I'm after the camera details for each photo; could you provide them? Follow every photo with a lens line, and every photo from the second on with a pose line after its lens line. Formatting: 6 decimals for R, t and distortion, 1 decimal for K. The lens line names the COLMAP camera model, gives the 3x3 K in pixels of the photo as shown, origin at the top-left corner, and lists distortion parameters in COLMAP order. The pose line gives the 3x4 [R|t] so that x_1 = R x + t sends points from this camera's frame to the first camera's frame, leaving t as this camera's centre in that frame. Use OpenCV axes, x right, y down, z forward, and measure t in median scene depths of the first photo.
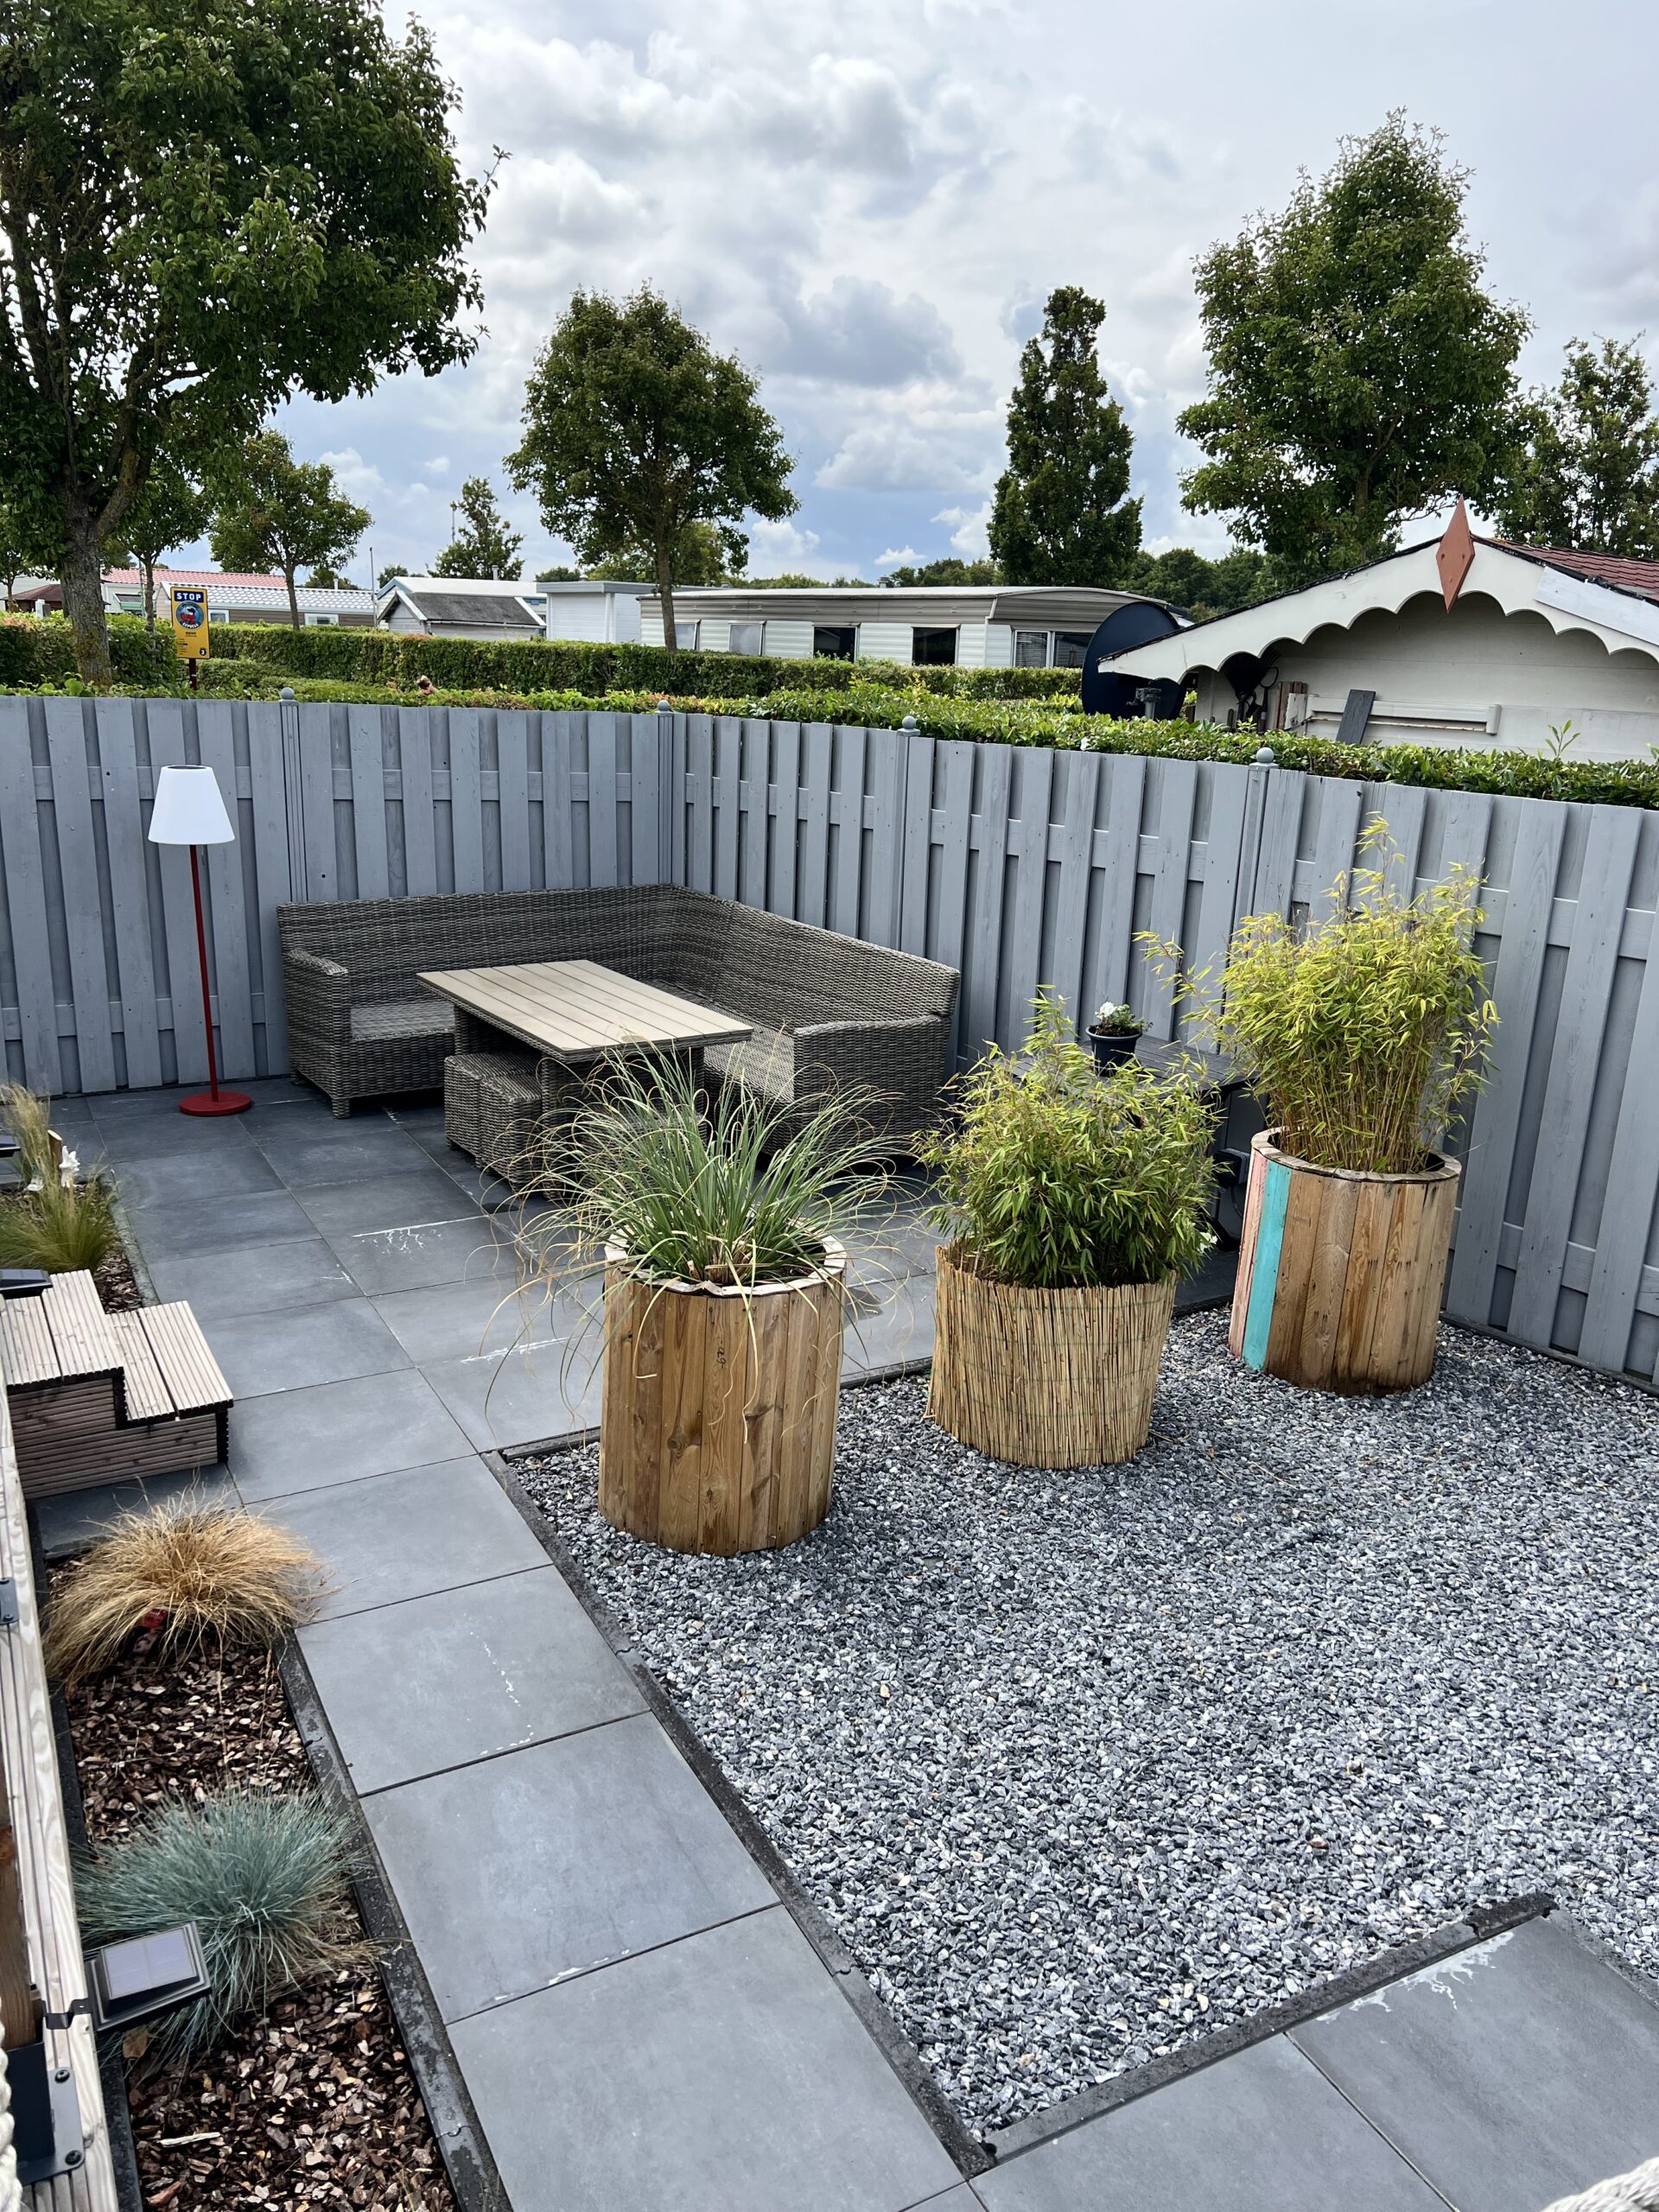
lens RADIAL K [[1681.6, 0, 813.4], [0, 1681.6, 1120.1], [0, 0, 1]] dist [0.065474, -0.061892]
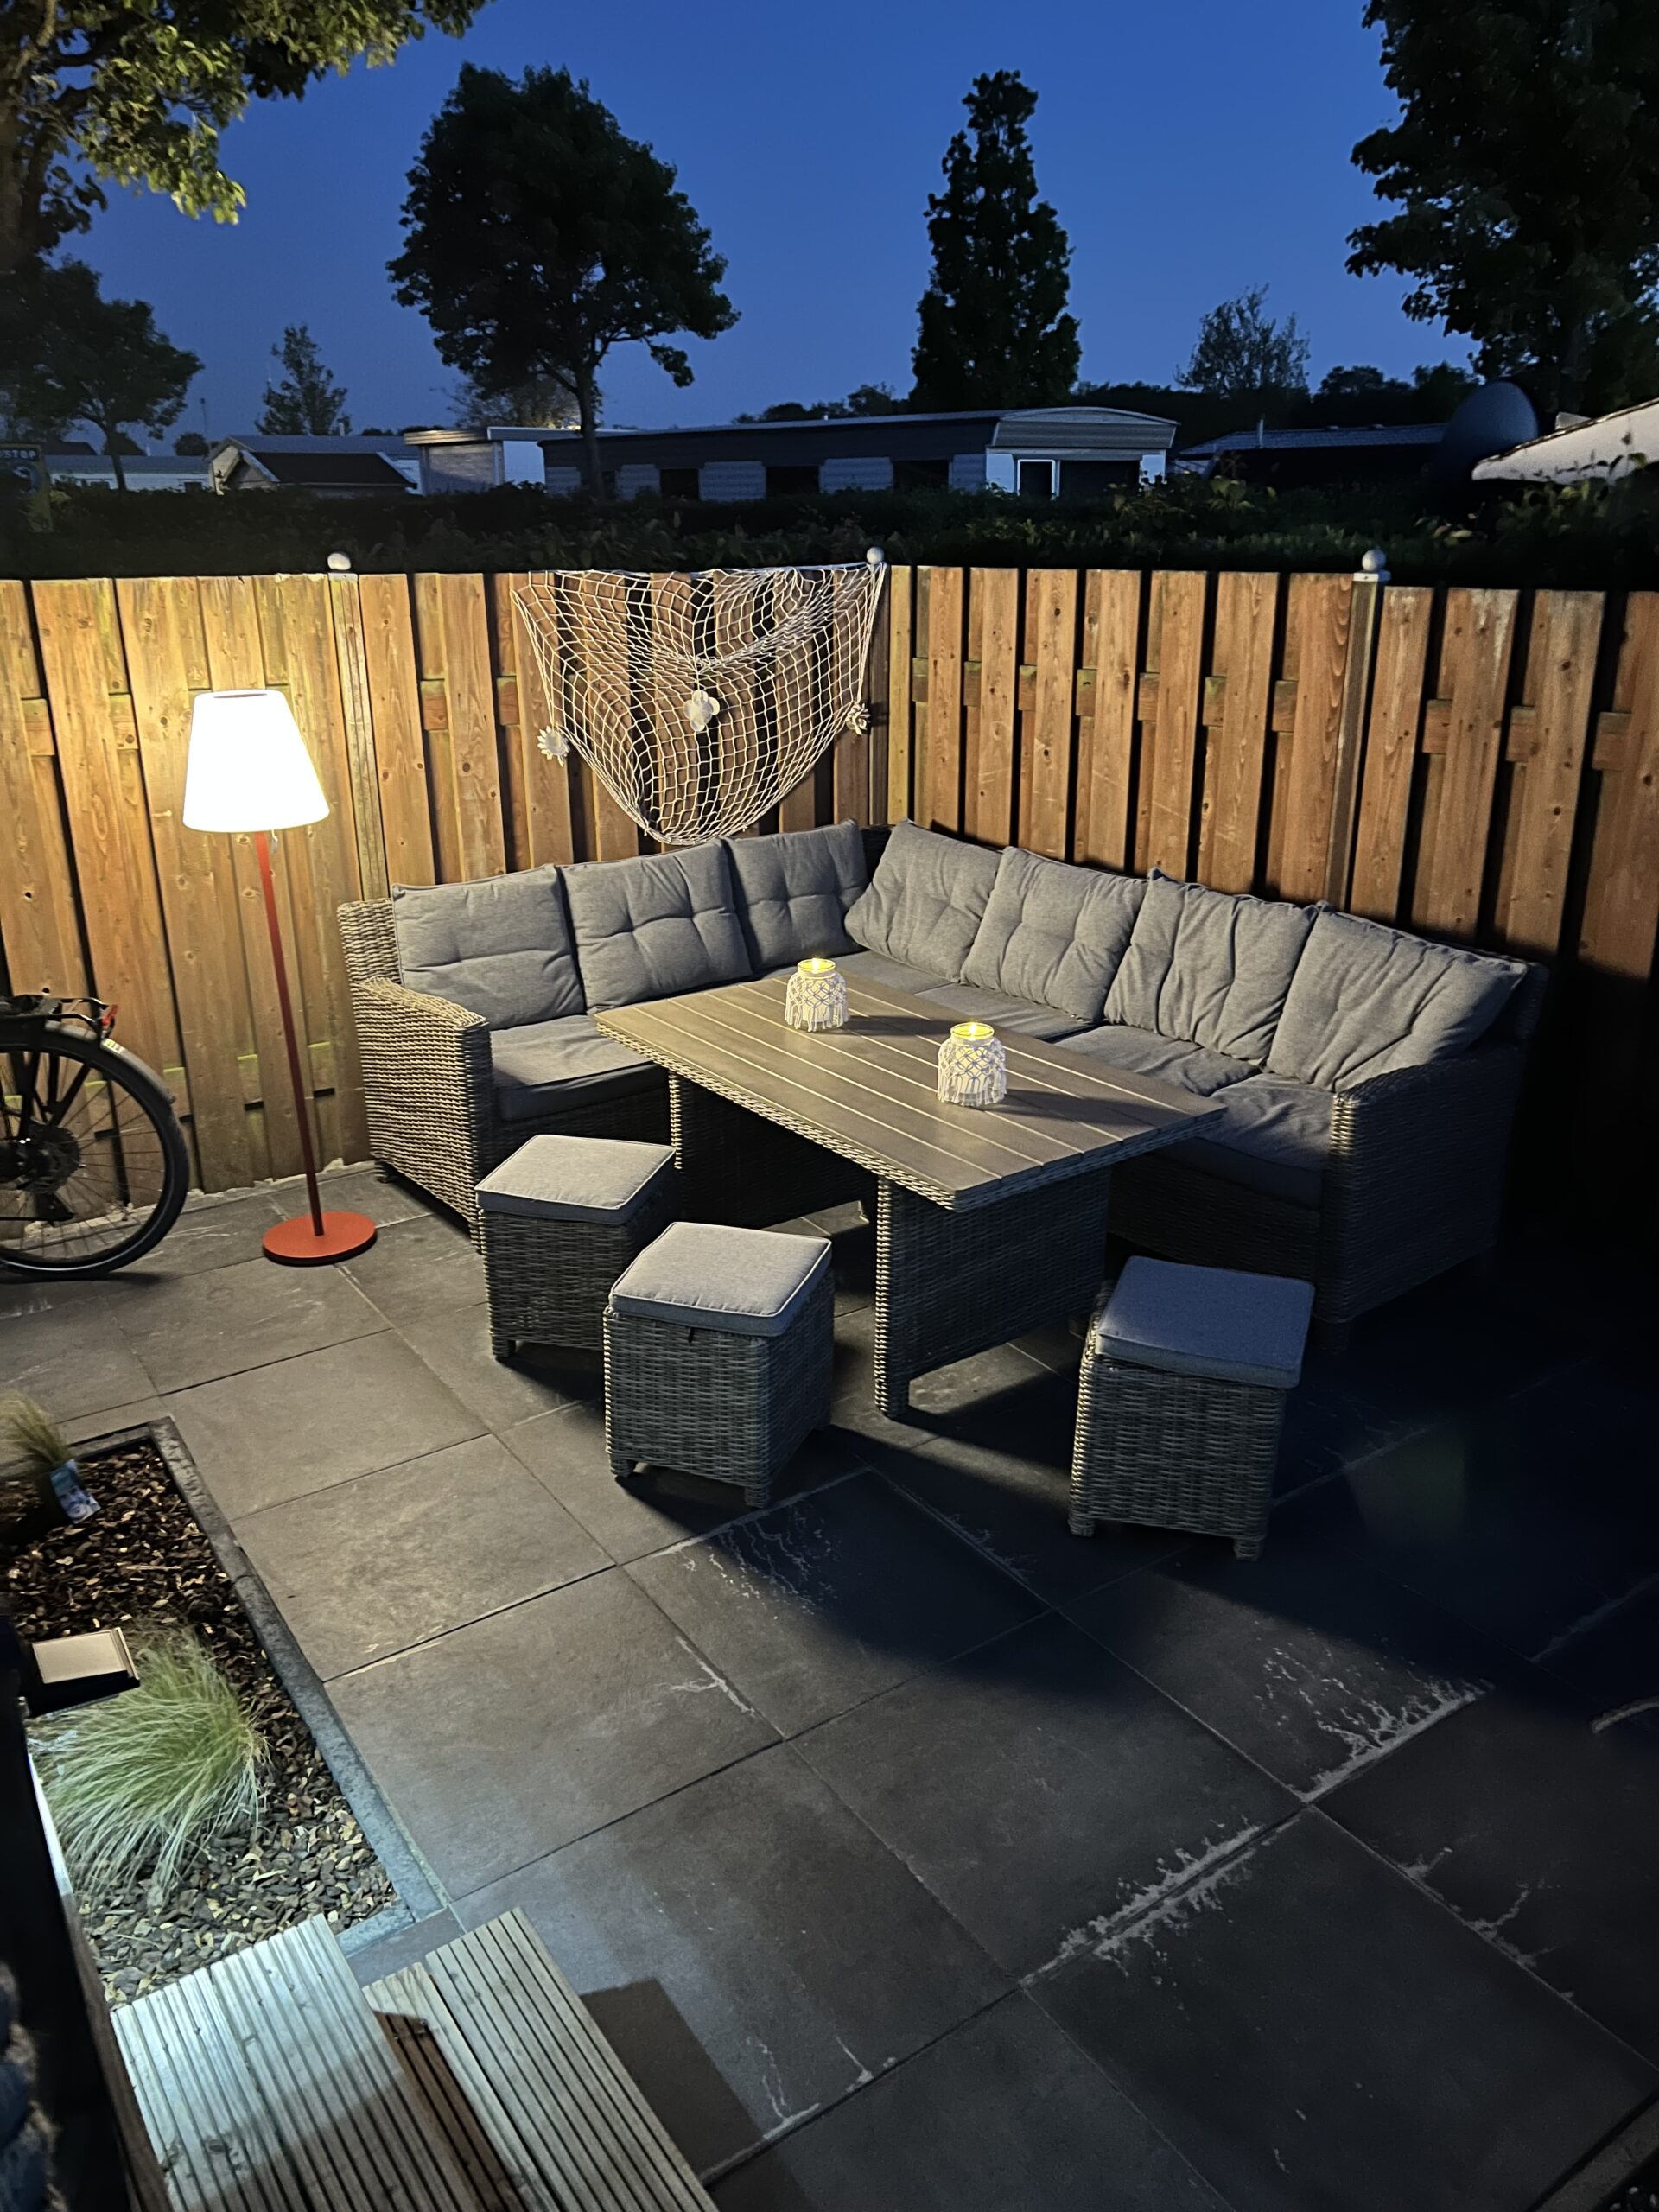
lens RADIAL K [[1681.6, 0, 829.8], [0, 1681.6, 1108.4], [0, 0, 1]] dist [0.065474, -0.061892]
pose [[0.993470, -0.068548, 0.091208, -0.052580], [0.062218, 0.995568, 0.070526, -0.019852], [-0.095638, -0.064391, 0.993331, 0.093954]]
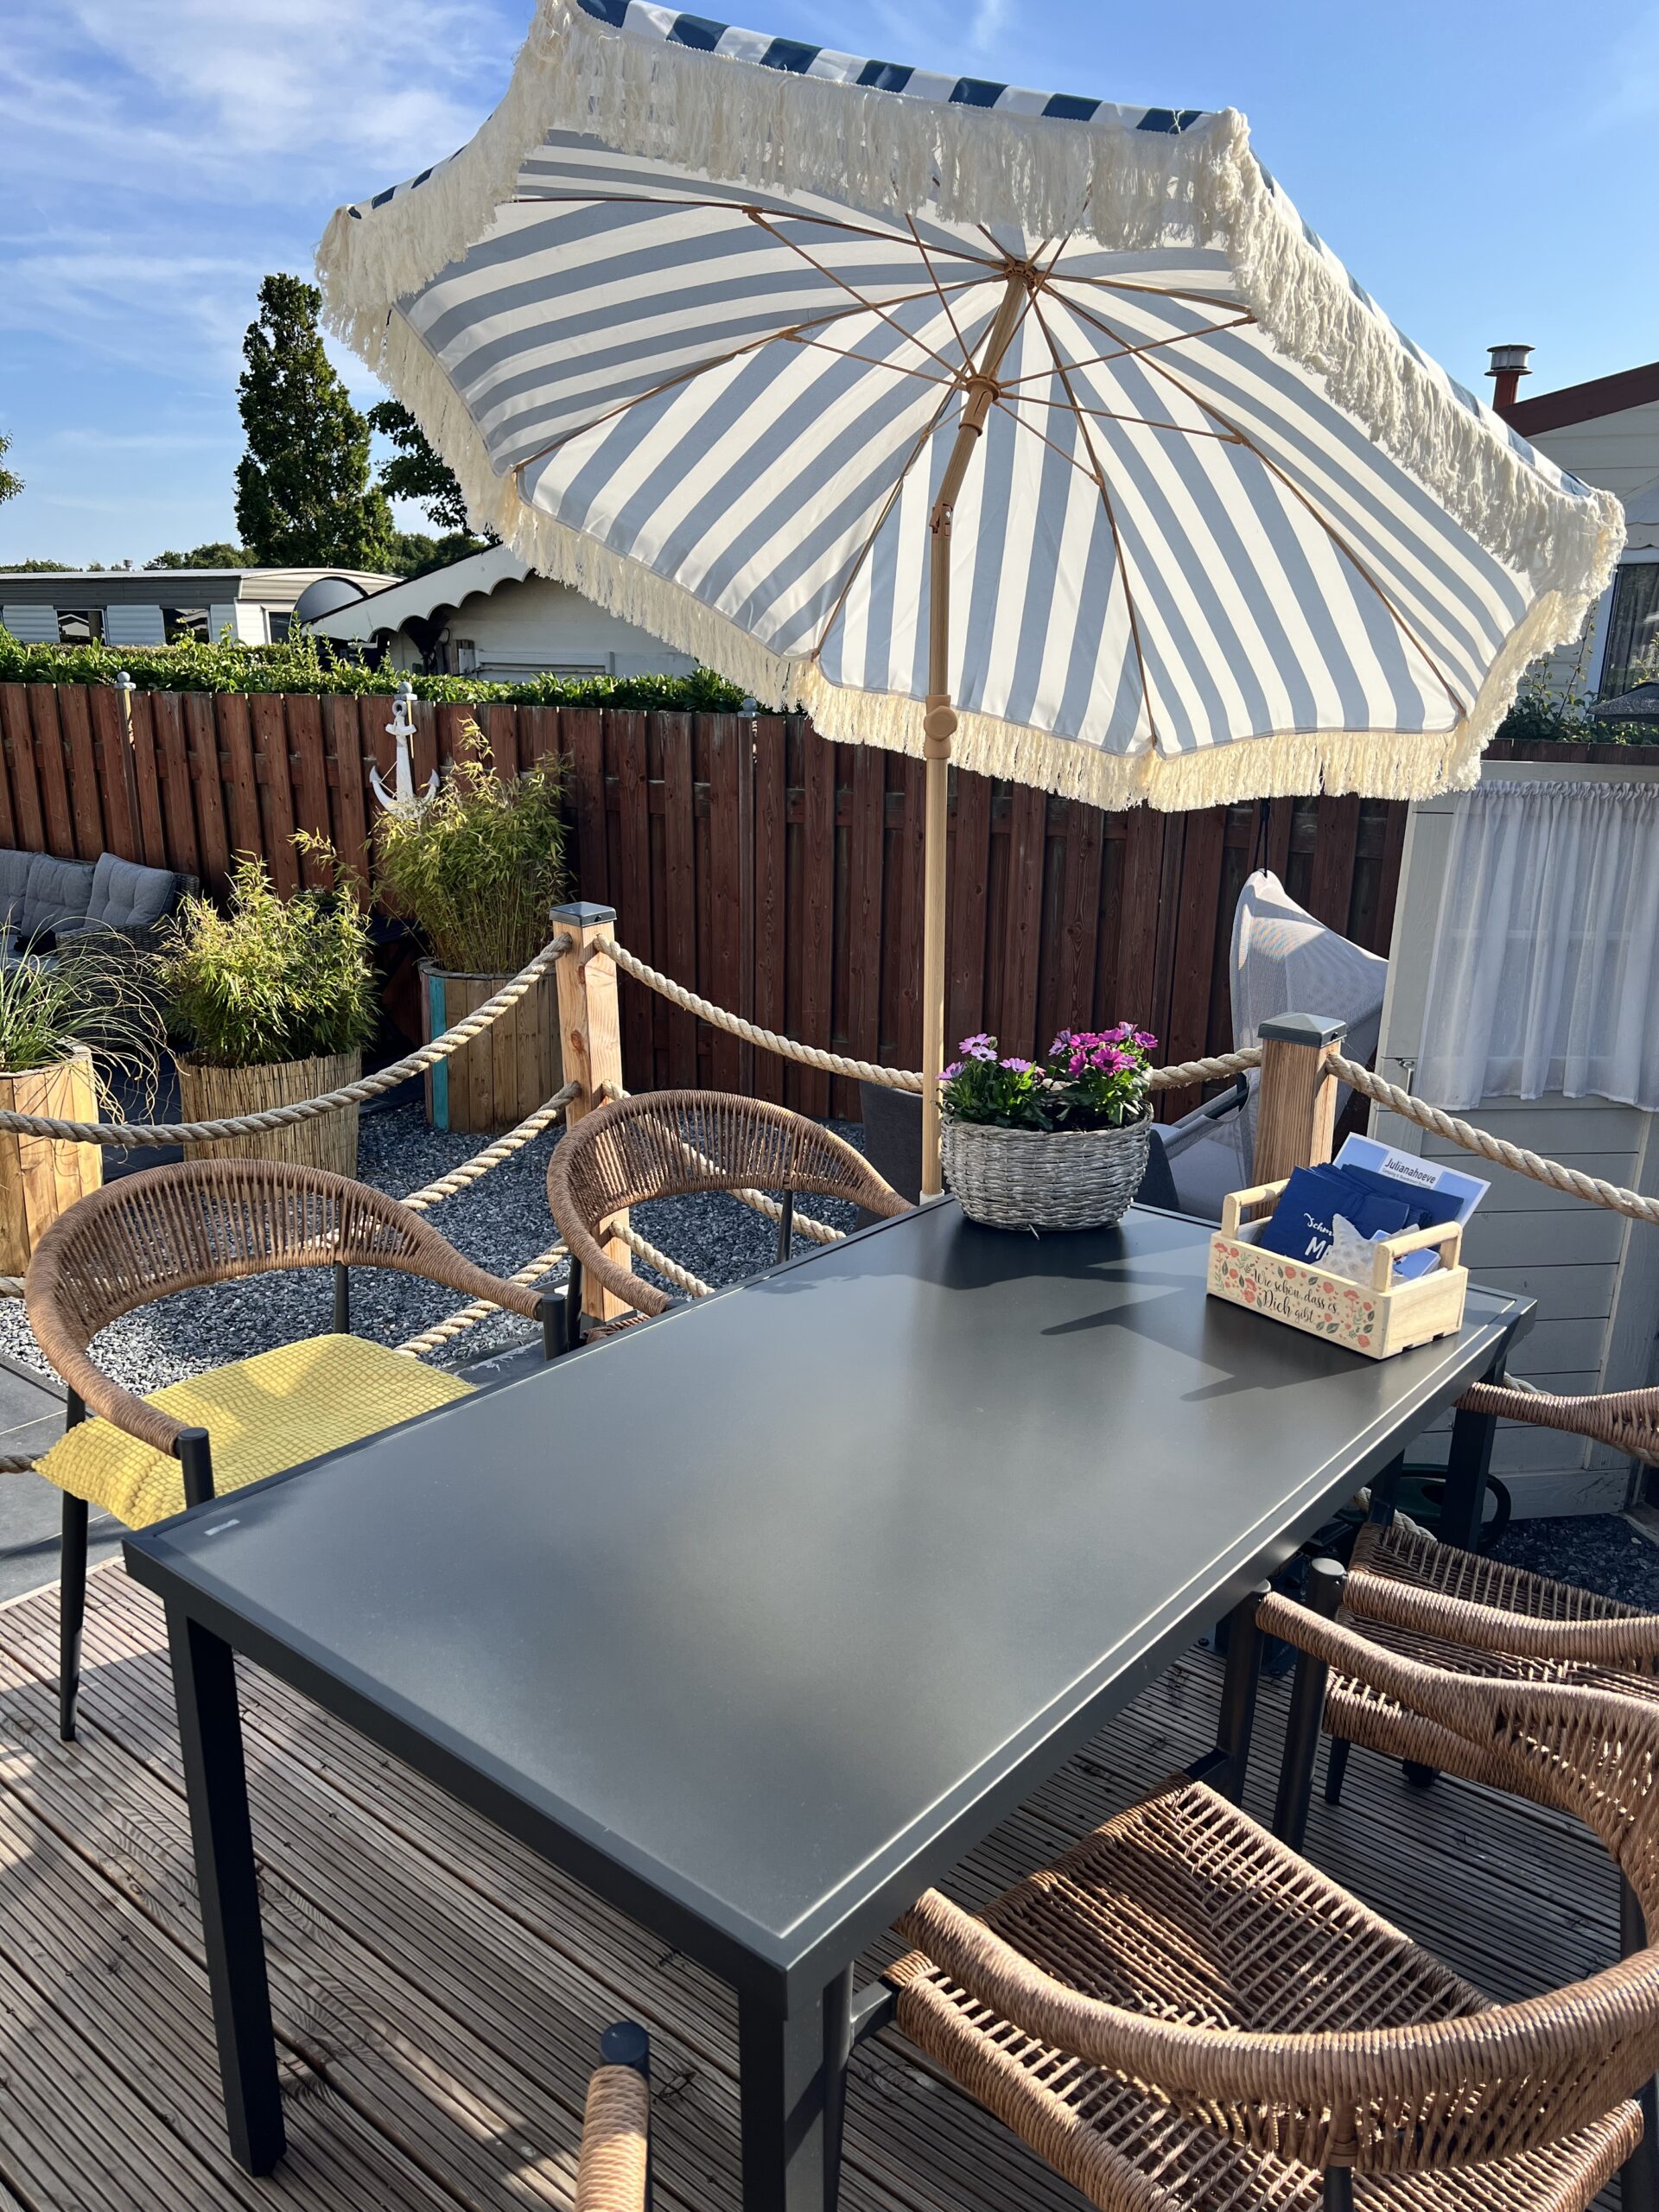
lens RADIAL K [[1681.6, 0, 859.0], [0, 1681.6, 1199.2], [0, 0, 1]] dist [0.065474, -0.061892]
pose [[0.920186, -0.147647, 0.362572, 0.015059], [0.130462, 0.988866, 0.071583, 0.035223], [-0.369104, -0.018568, 0.929202, -0.098954]]
